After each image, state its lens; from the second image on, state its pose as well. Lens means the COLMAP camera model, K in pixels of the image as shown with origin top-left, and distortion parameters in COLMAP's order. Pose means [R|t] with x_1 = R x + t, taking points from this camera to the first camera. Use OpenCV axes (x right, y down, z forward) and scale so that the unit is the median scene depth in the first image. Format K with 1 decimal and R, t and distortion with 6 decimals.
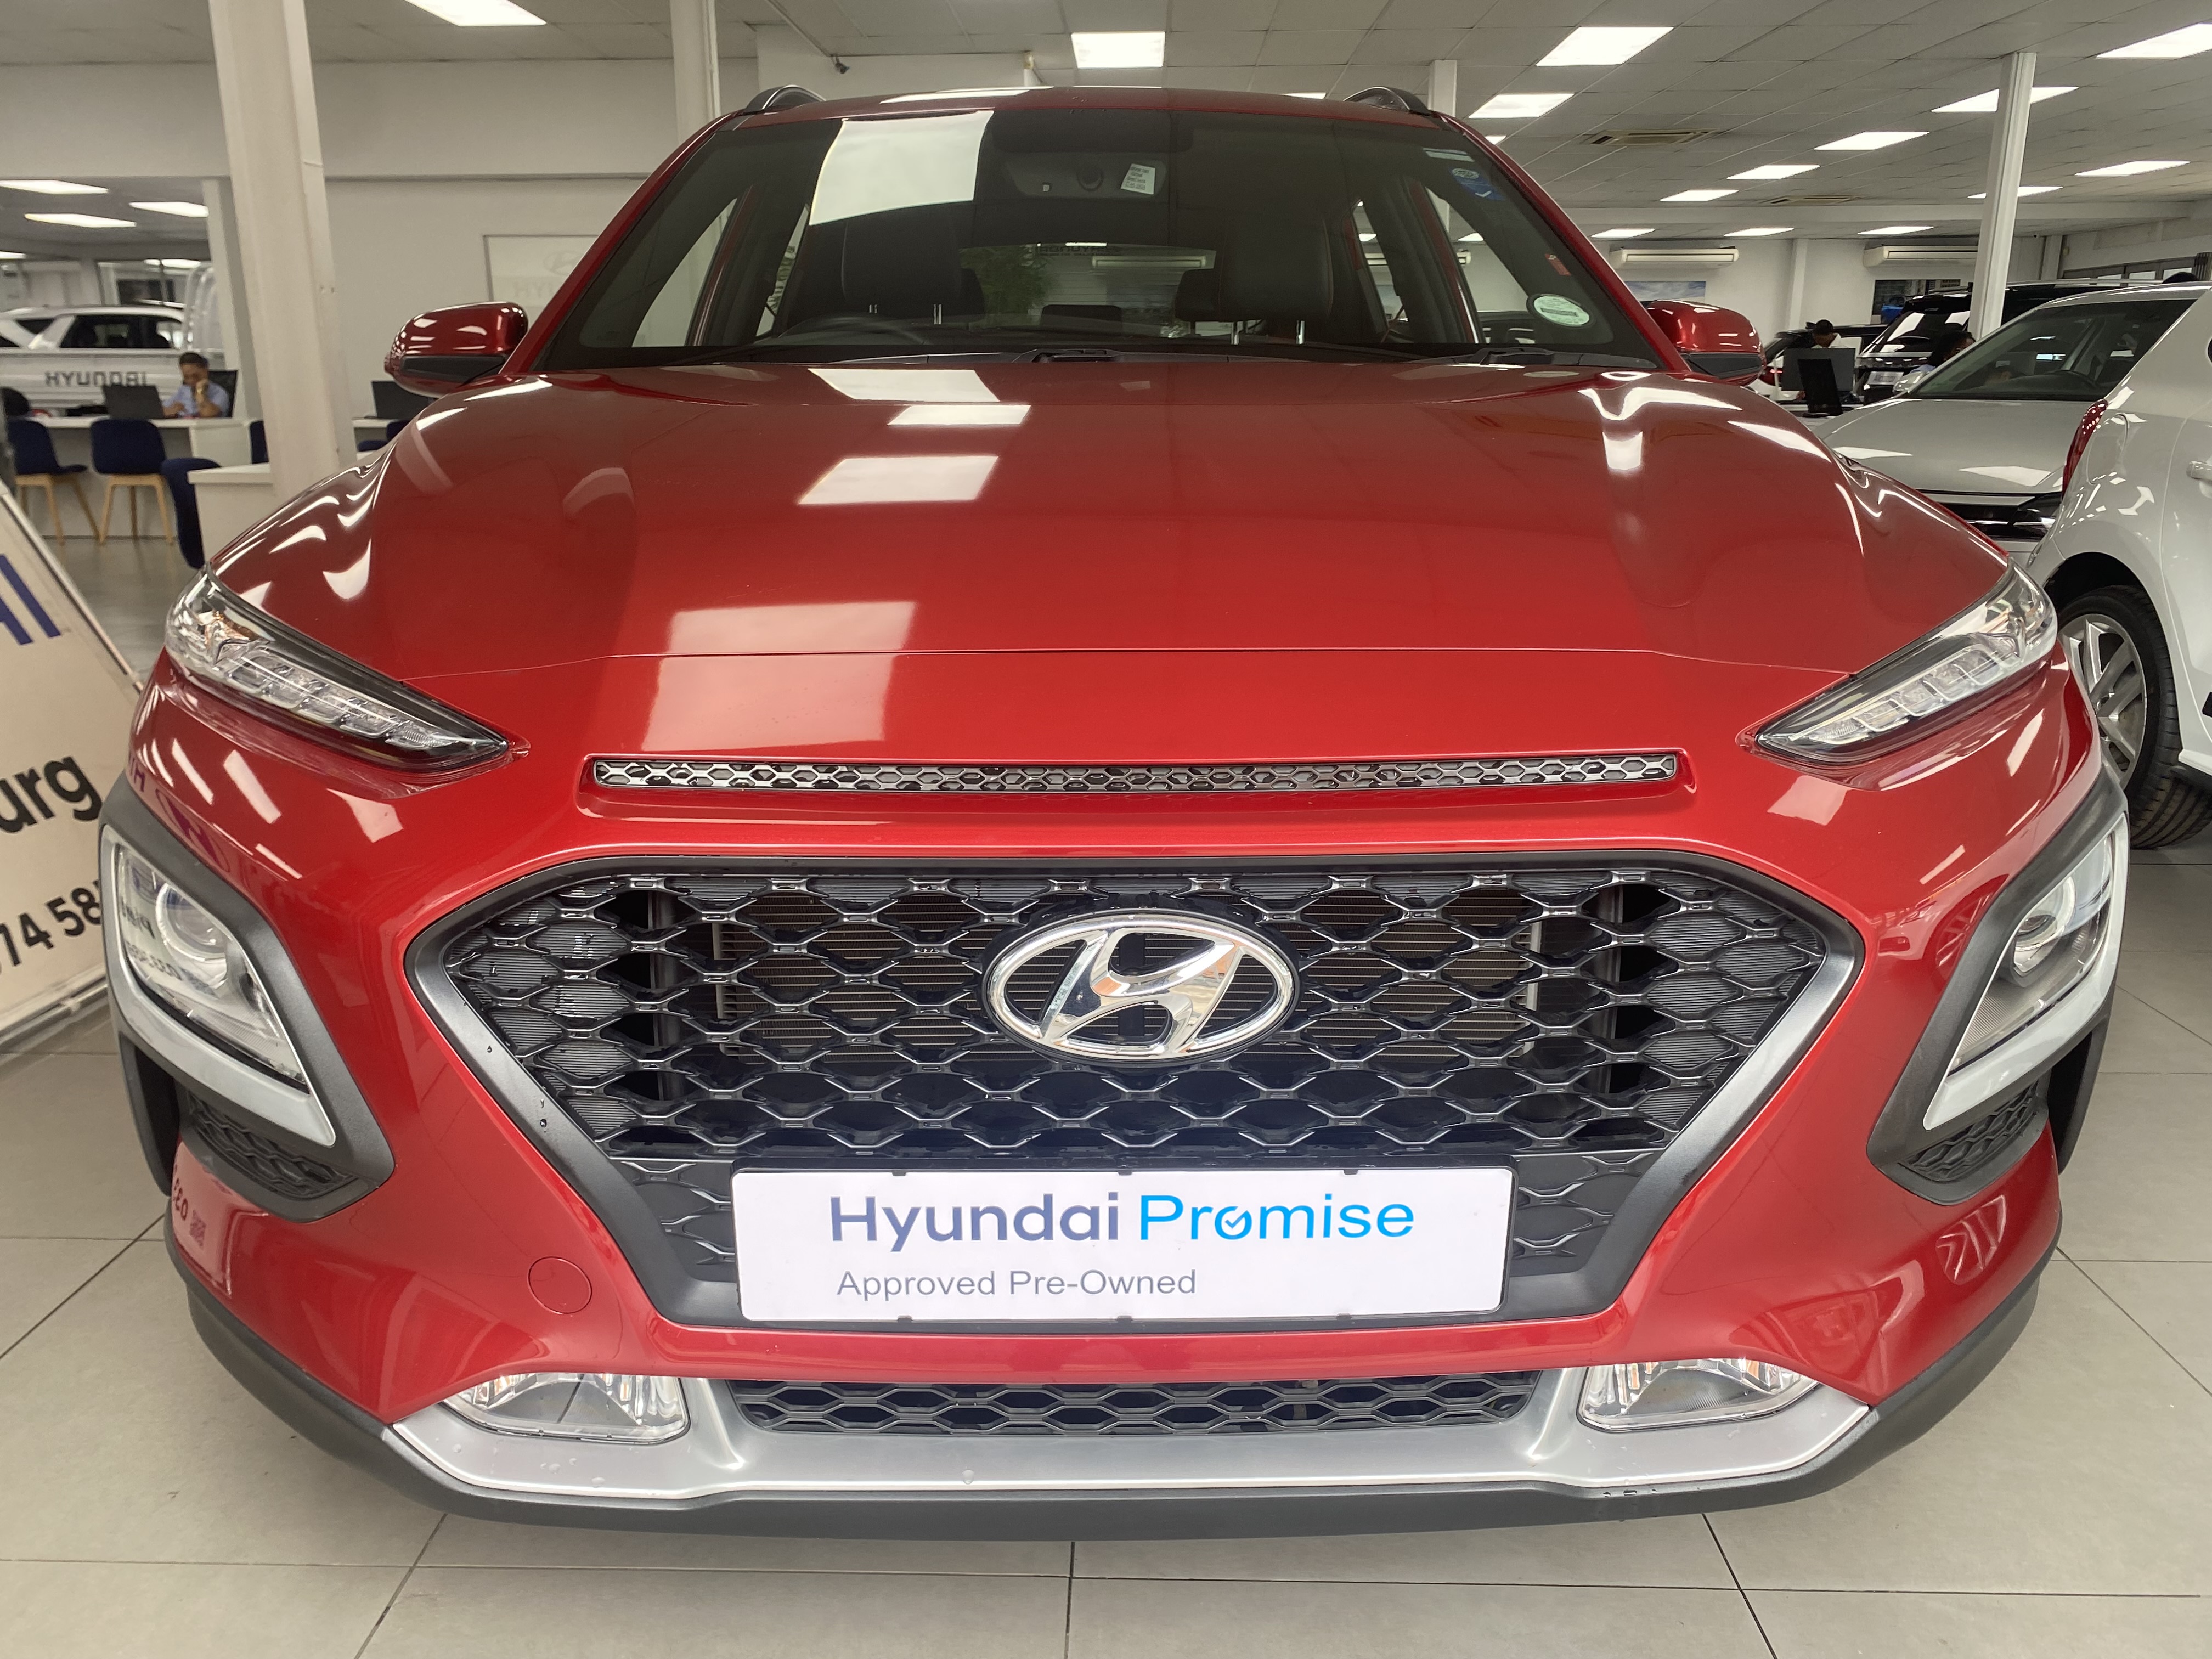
lens RADIAL K [[1763.8, 0, 1102.9], [0, 1763.8, 815.0], [0, 0, 1]] dist [0.035006, -0.071754]
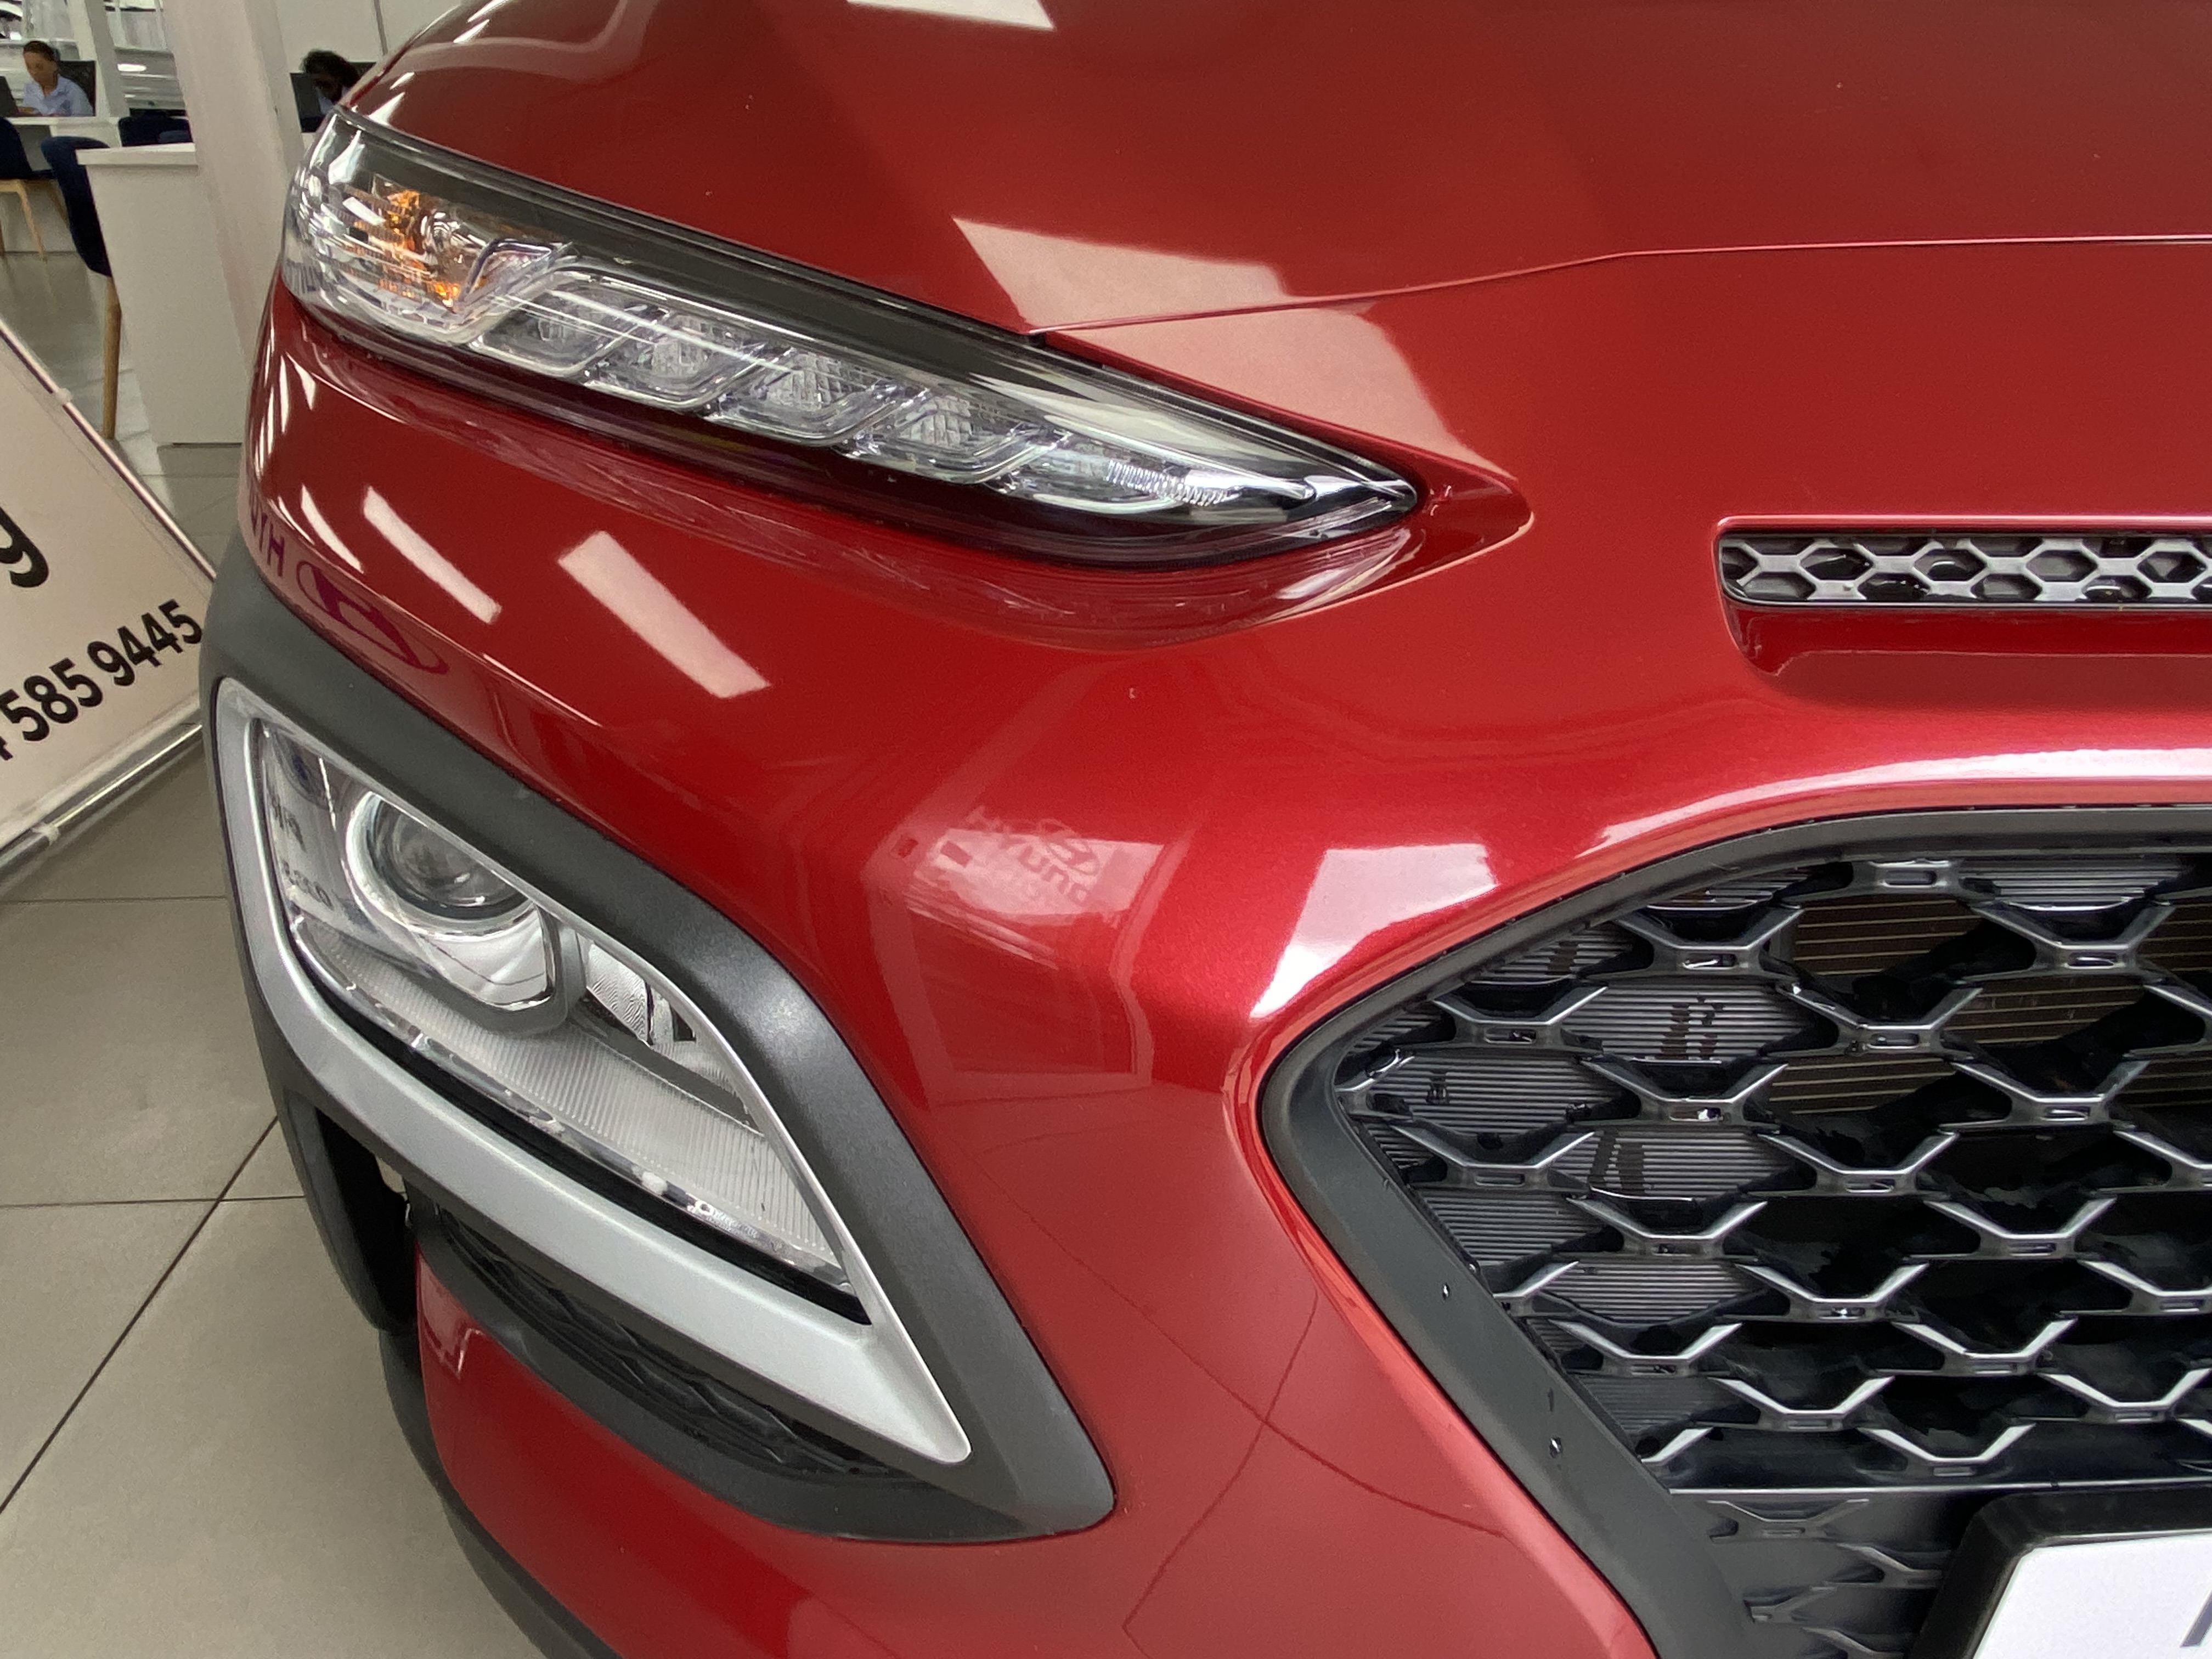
lens RADIAL K [[1548.4, 0, 1093.7], [0, 1548.4, 831.7], [0, 0, 1]] dist [0.044732, -0.035073]
pose [[0.995726, -0.025918, 0.088648, -0.191755], [0.009376, 0.983225, 0.182155, -0.012958], [-0.091882, -0.180546, 0.979266, 0.293083]]
